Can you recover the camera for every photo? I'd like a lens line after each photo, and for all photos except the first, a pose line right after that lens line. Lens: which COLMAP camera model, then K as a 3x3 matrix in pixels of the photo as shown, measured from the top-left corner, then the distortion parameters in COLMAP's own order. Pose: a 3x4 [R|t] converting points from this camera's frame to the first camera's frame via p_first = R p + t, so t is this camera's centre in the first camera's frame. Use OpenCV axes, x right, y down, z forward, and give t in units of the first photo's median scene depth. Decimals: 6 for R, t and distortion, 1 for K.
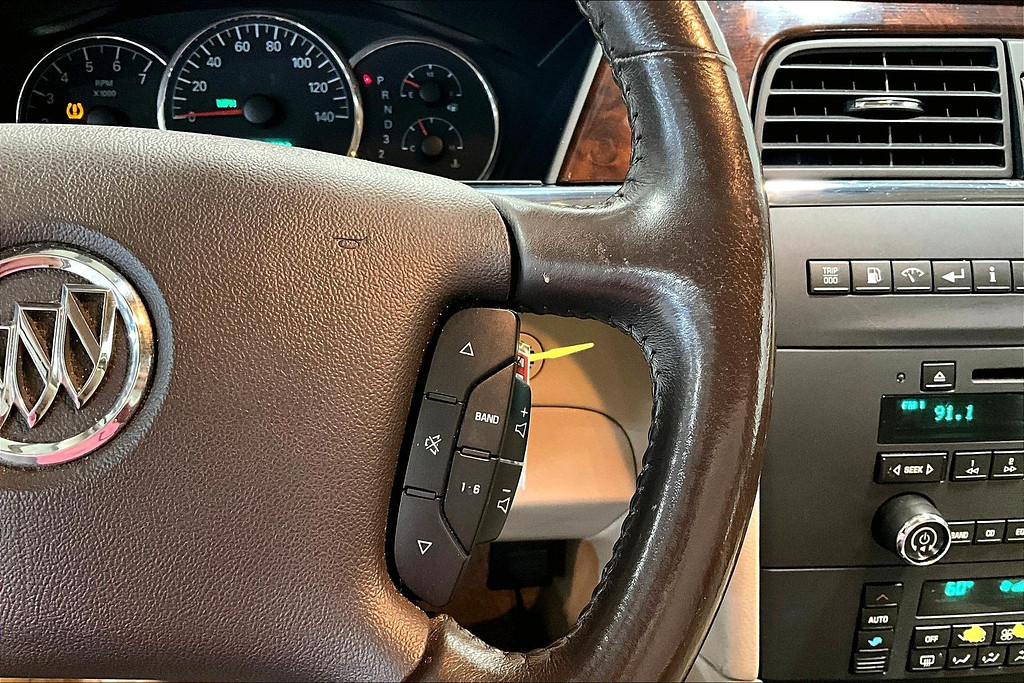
lens RADIAL K [[849.5, 0, 513.4], [0, 849.5, 351.3], [0, 0, 1]] dist [0.056187, -0.119331]
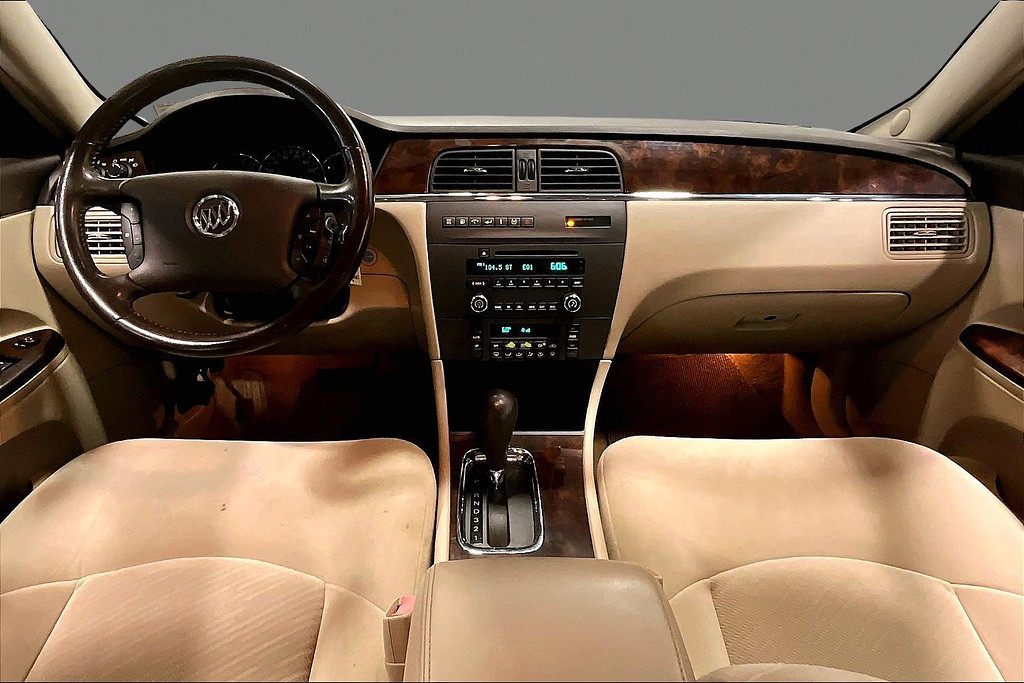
lens RADIAL K [[597.6, 0, 485.6], [0, 597.6, 344.7], [0, 0, 1]] dist [-0.001589, -0.000178]
pose [[0.996906, 0.011852, -0.077710, 0.662631], [-0.015422, 0.998845, -0.045506, 0.460772], [0.077081, 0.046563, 0.995937, -1.184035]]
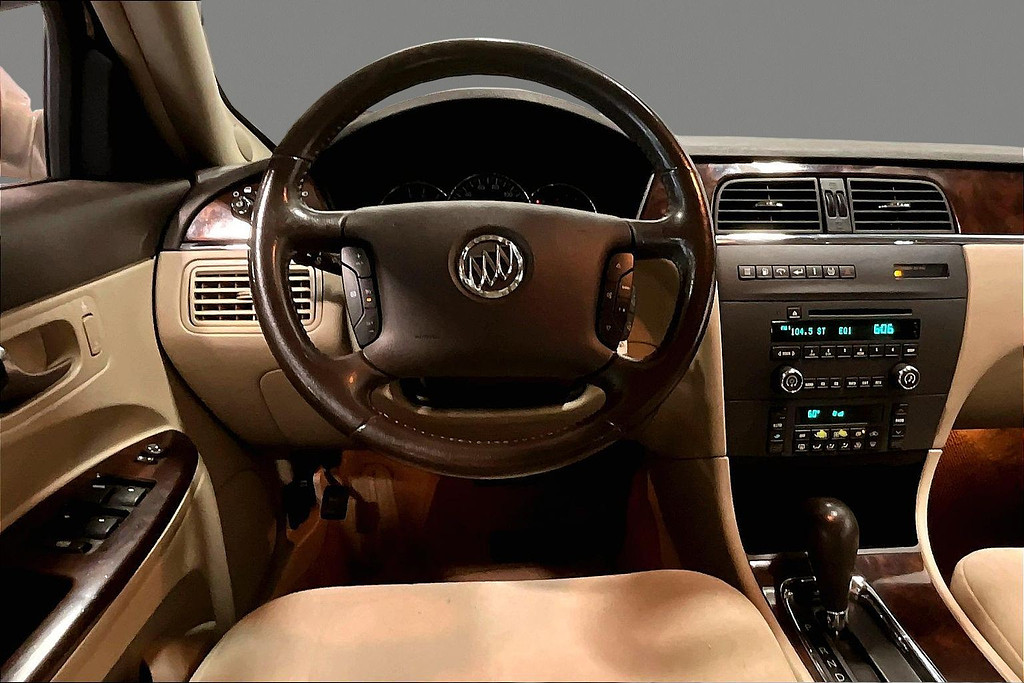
lens RADIAL K [[657.2, 0, 571.8], [0, 657.2, 362.6], [0, 0, 1]] dist [-0.006148, -0.003070]
pose [[0.999753, -0.010982, 0.019307, -0.160135], [0.013009, 0.994042, -0.108221, 0.348344], [-0.018004, 0.108446, 0.993939, -0.784919]]
